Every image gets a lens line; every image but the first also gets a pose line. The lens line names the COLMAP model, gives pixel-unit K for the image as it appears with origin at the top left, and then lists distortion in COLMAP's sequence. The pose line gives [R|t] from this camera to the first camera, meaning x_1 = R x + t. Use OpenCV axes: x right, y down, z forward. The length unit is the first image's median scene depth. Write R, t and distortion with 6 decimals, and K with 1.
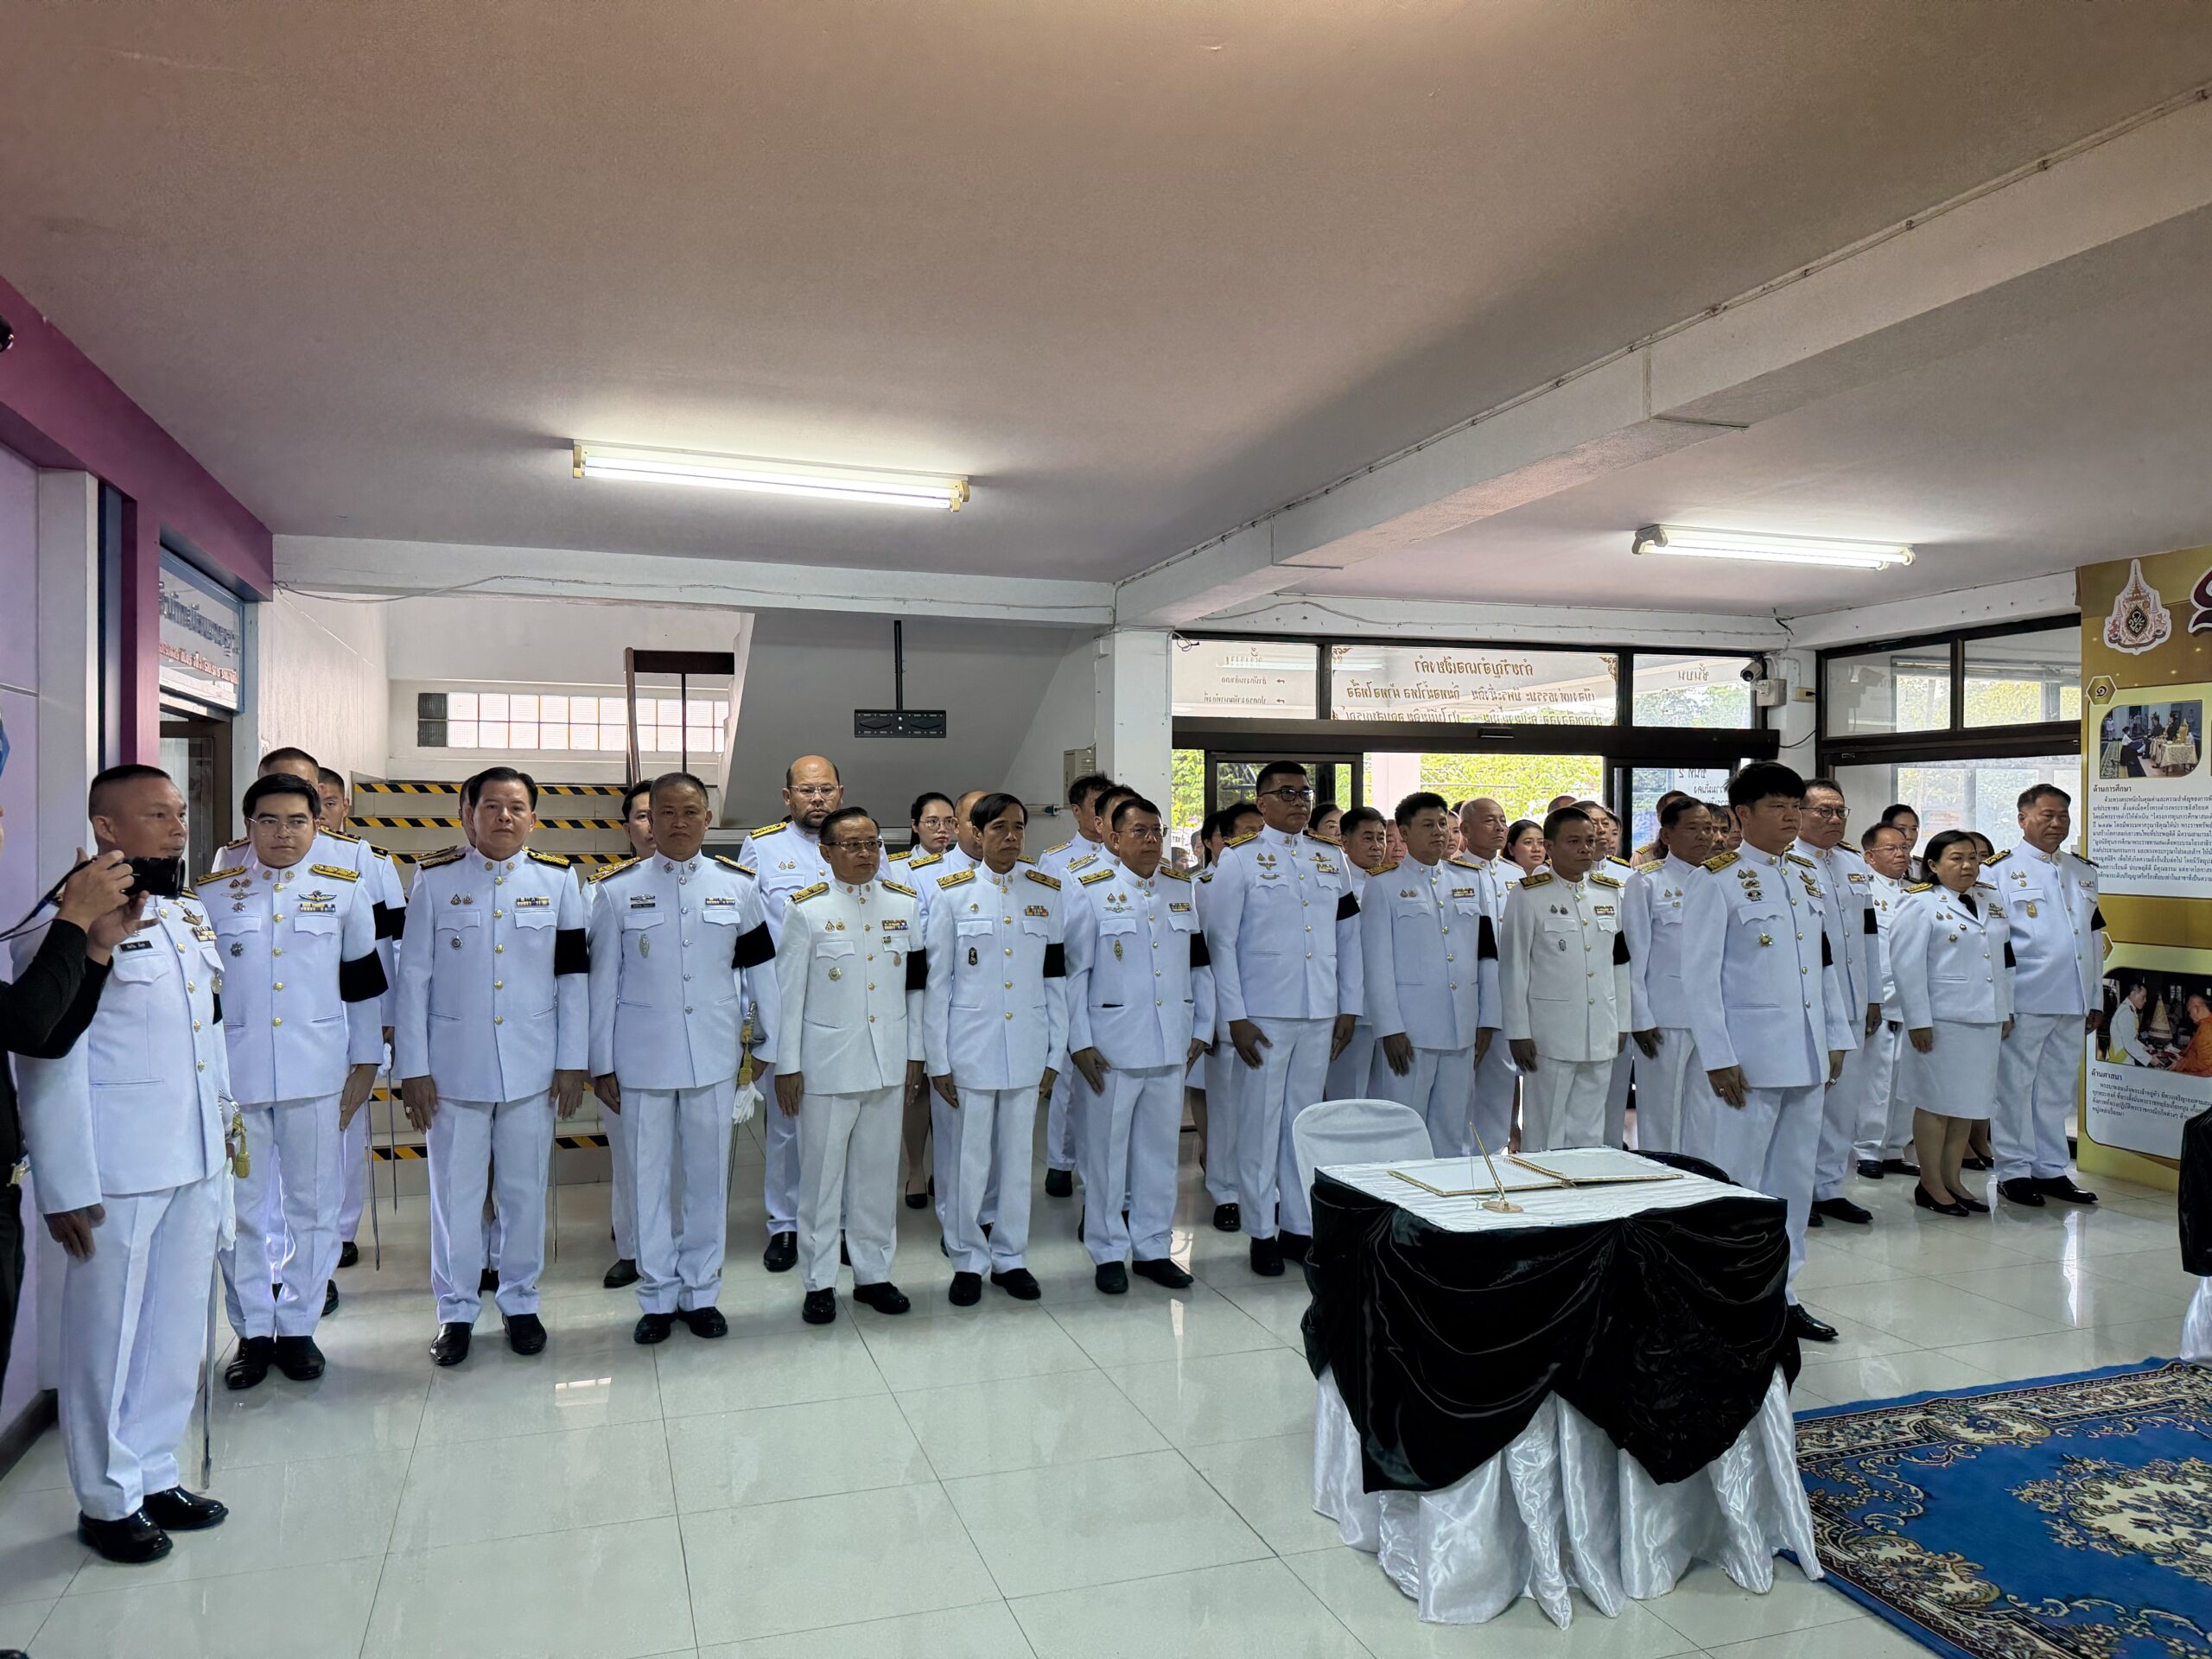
lens RADIAL K [[1556.0, 0, 1113.5], [0, 1556.0, 832.4], [0, 0, 1]] dist [0.039458, -0.040172]
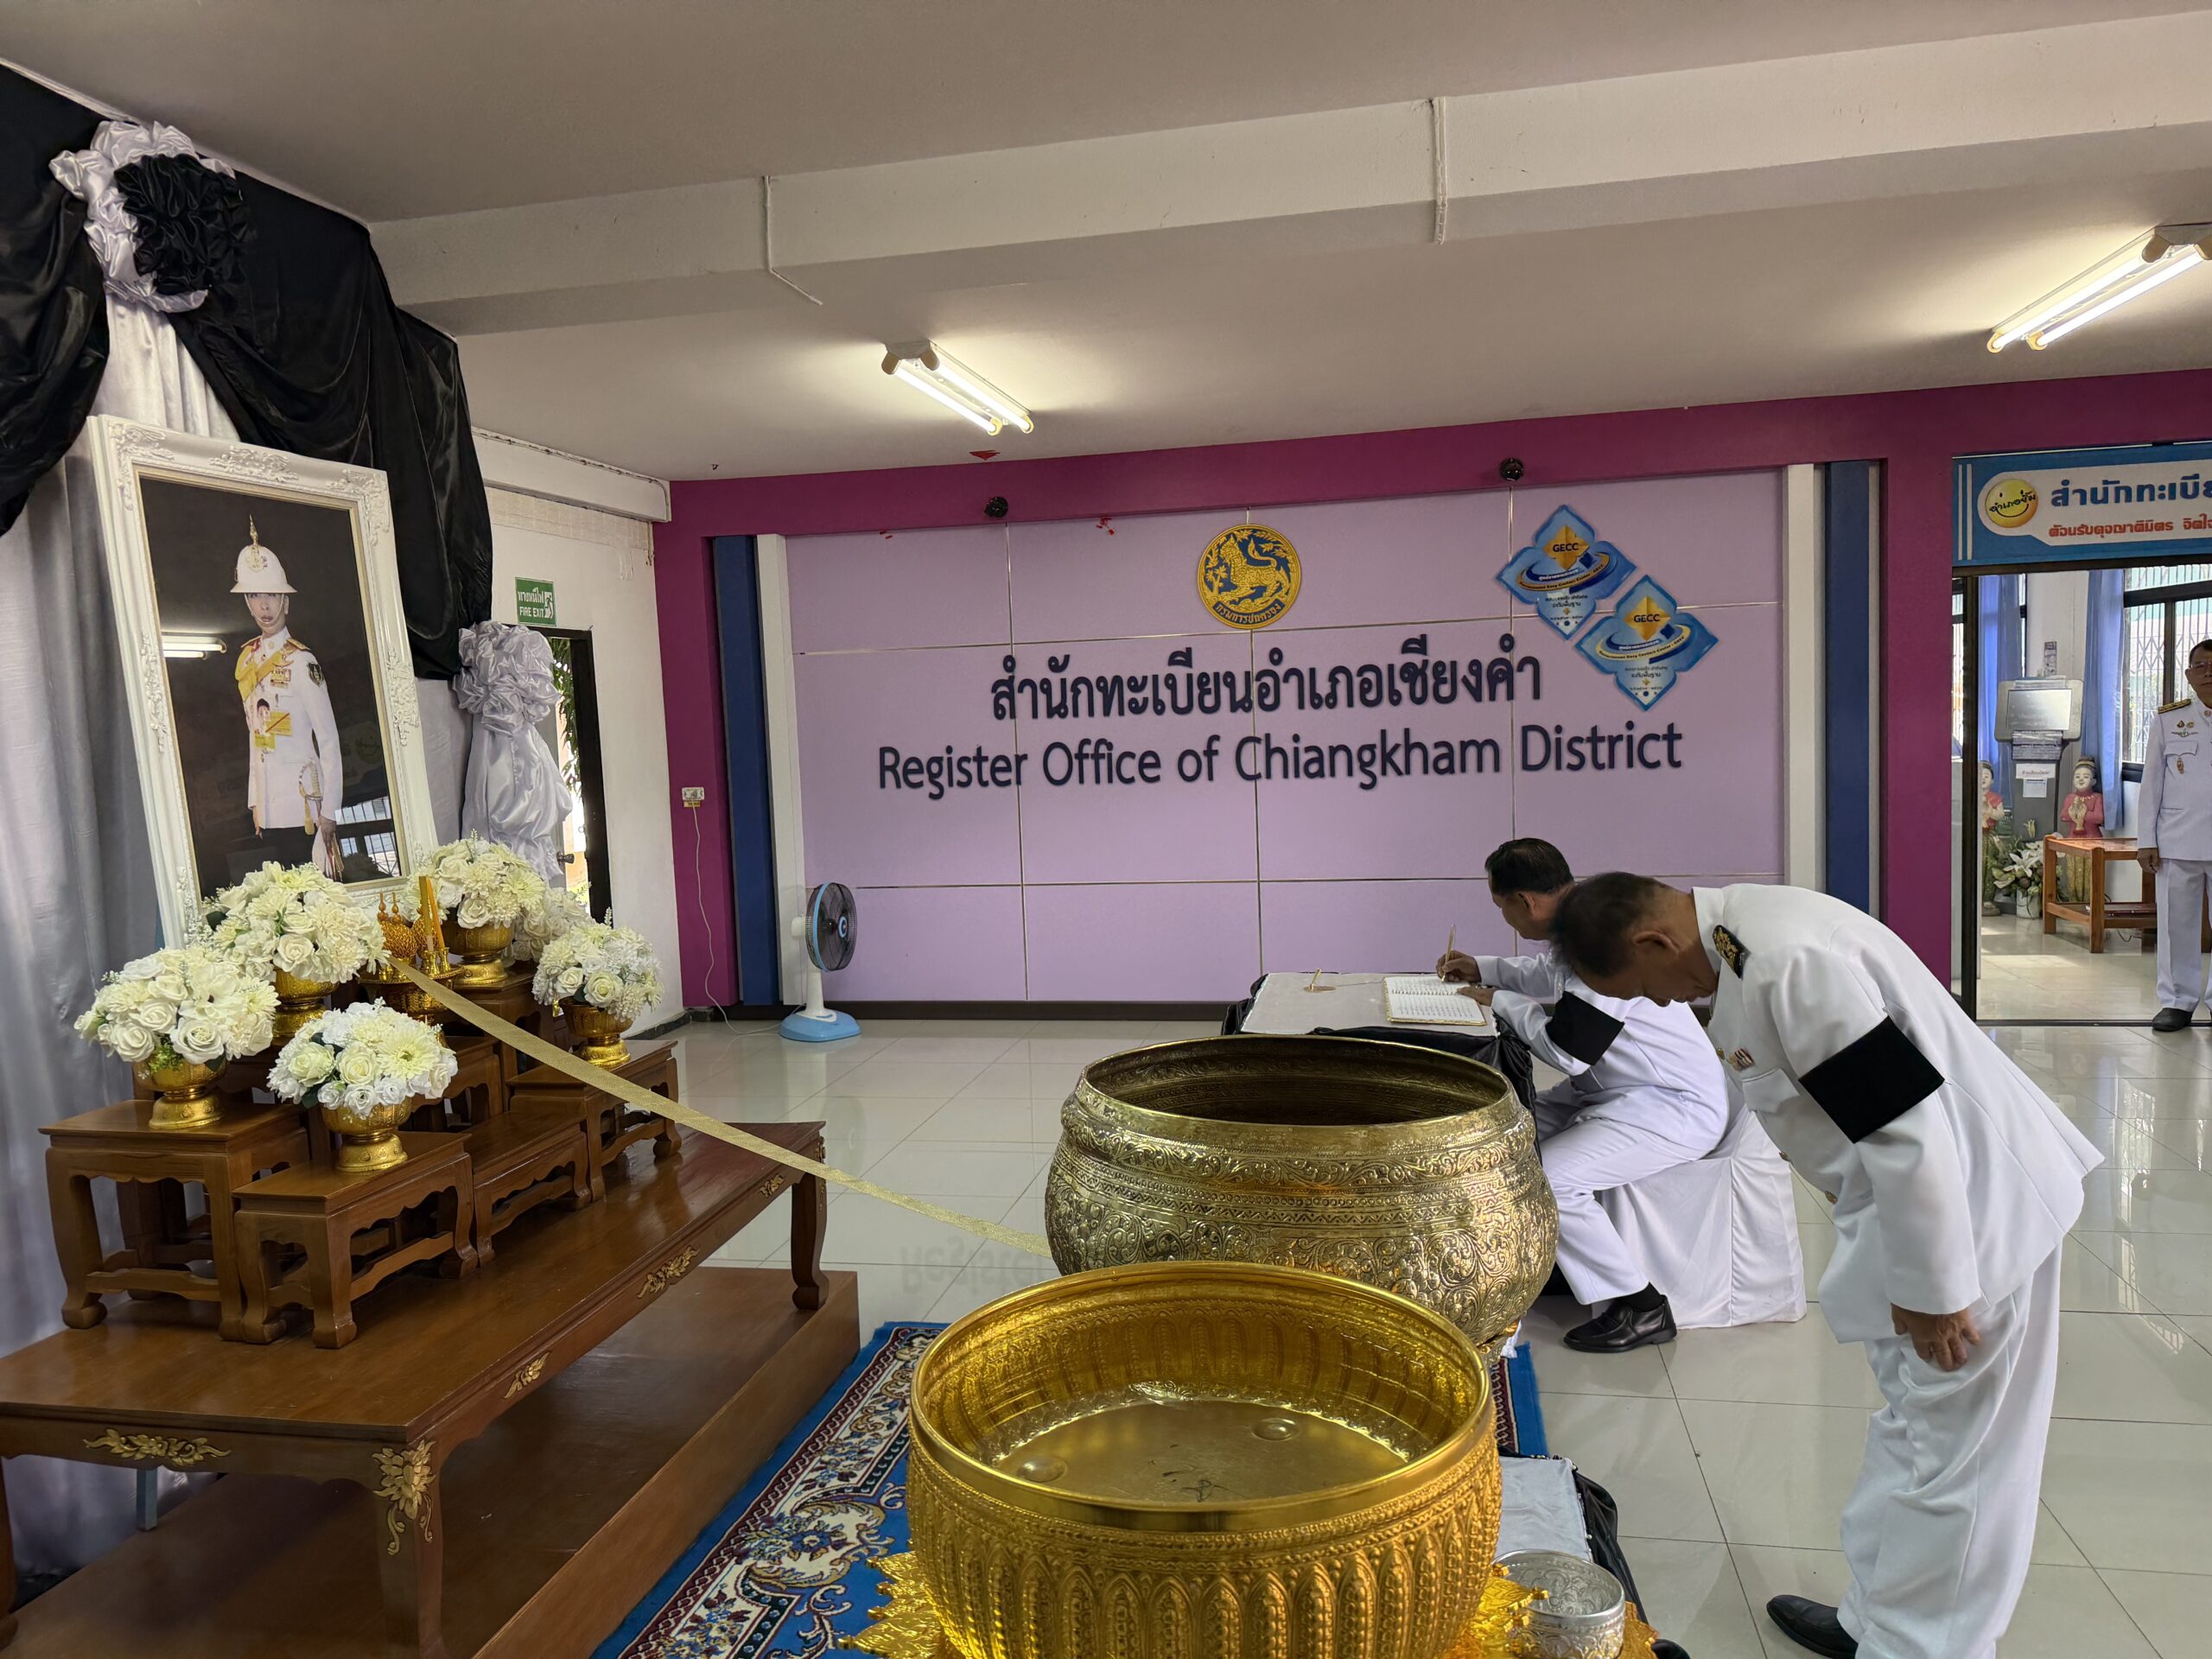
lens RADIAL K [[1556.0, 0, 1098.3], [0, 1556.0, 839.6], [0, 0, 1]] dist [0.039458, -0.040172]
pose [[0.510574, -0.099382, 0.854071, 0.017018], [0.043159, 0.995008, 0.089981, -0.006115], [-0.858750, -0.009081, 0.512314, 0.307759]]
